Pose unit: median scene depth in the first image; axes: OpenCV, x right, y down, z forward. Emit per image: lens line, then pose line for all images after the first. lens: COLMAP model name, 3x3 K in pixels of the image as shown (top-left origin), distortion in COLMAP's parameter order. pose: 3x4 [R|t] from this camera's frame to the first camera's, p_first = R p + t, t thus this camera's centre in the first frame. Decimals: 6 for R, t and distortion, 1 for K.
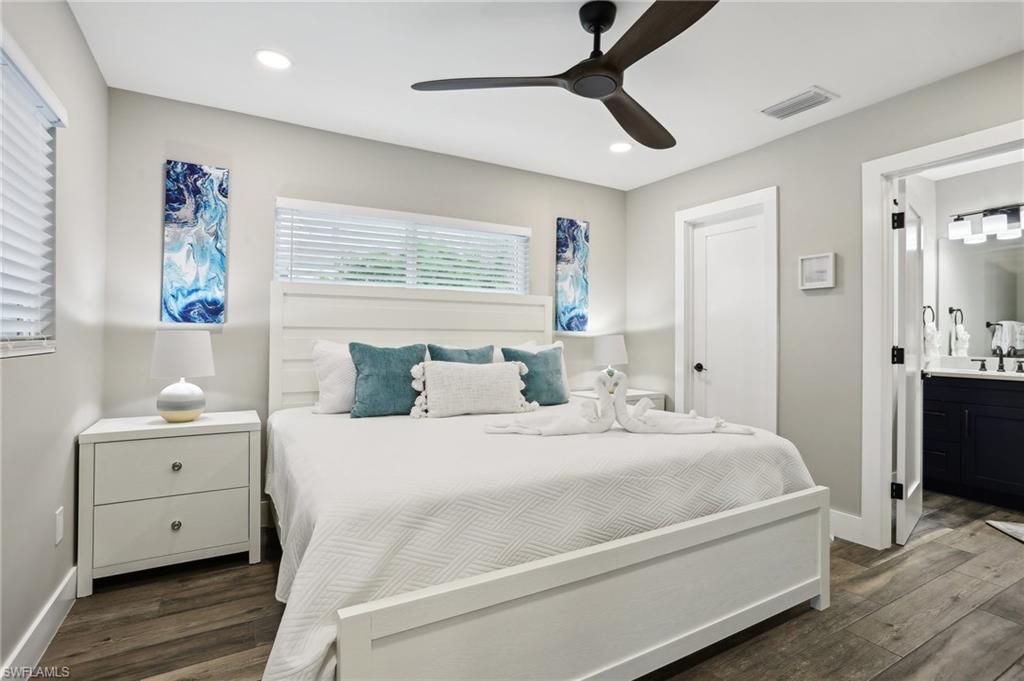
lens RADIAL K [[490.1, 0, 506.6], [0, 490.1, 338.4], [0, 0, 1]] dist [-0.015985, 0.001753]
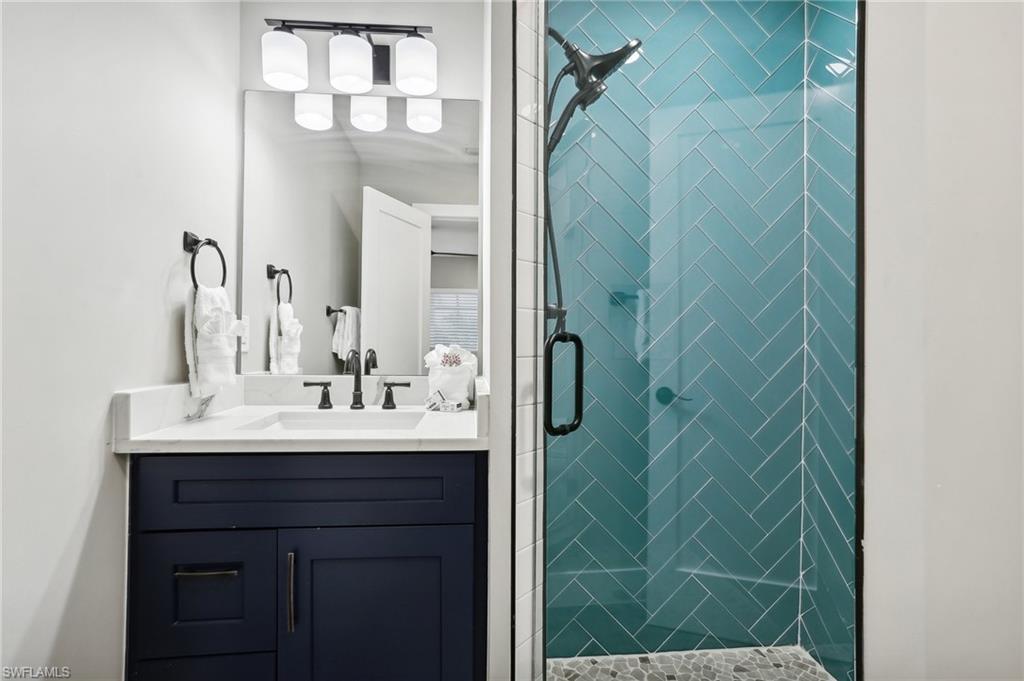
lens RADIAL K [[506.5, 0, 510.2], [0, 506.5, 338.5], [0, 0, 1]] dist [-0.059089, 0.025931]
pose [[0.413860, -0.001885, 0.910339, 0.606425], [-0.004354, 0.999982, 0.004050, 0.002683], [-0.910330, -0.005639, 0.413844, 0.623530]]
